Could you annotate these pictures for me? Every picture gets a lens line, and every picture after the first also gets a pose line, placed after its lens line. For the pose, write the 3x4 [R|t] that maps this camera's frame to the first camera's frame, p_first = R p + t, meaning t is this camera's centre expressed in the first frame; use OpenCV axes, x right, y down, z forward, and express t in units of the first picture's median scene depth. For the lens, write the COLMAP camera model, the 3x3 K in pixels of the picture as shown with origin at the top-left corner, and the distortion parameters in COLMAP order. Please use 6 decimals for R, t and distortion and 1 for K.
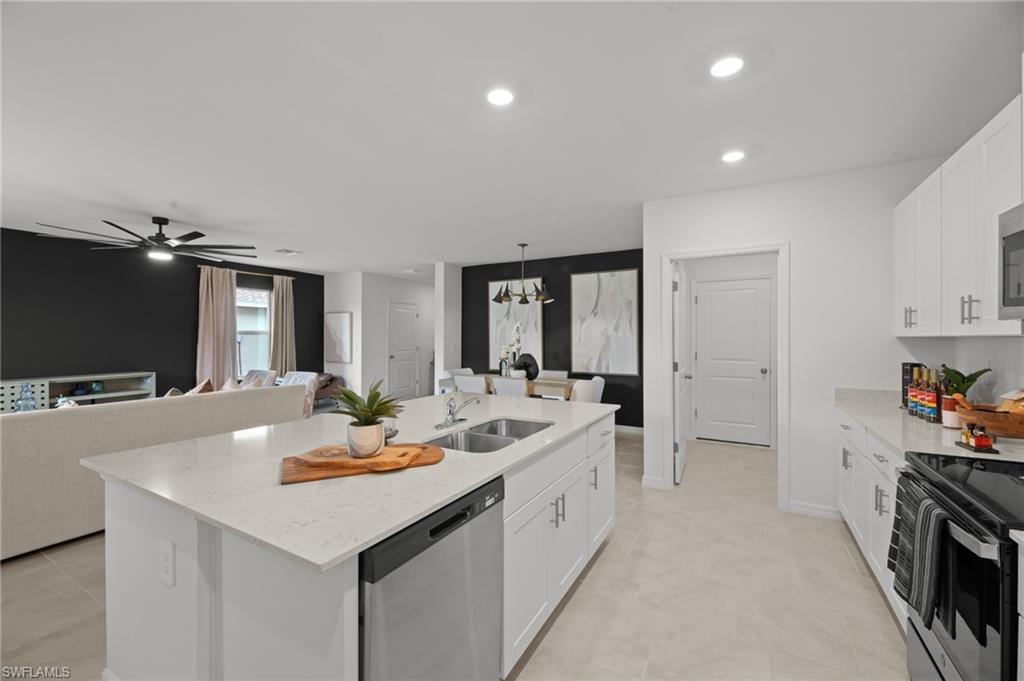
lens RADIAL K [[411.7, 0, 518.0], [0, 411.7, 334.9], [0, 0, 1]] dist [0.006398, -0.003374]
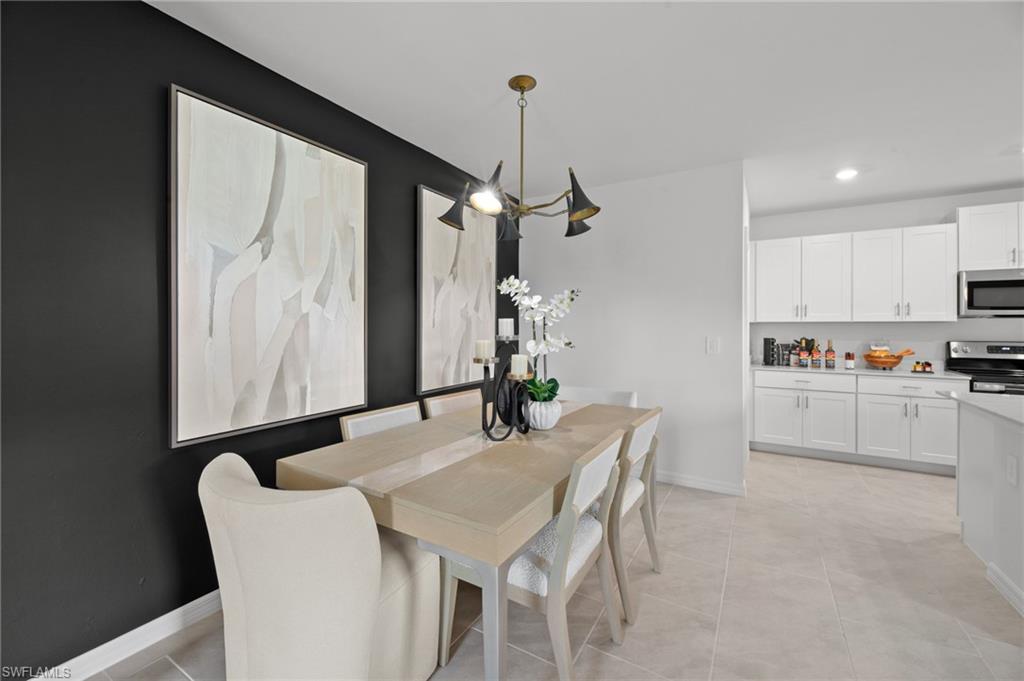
lens RADIAL K [[411.7, 0, 518.6], [0, 411.7, 326.1], [0, 0, 1]] dist [0.006398, -0.003374]
pose [[0.040933, 0.000506, 0.999162, -0.774427], [-0.007790, 0.999970, -0.000187, 0.029137], [-0.999132, -0.007776, 0.040936, 1.991676]]
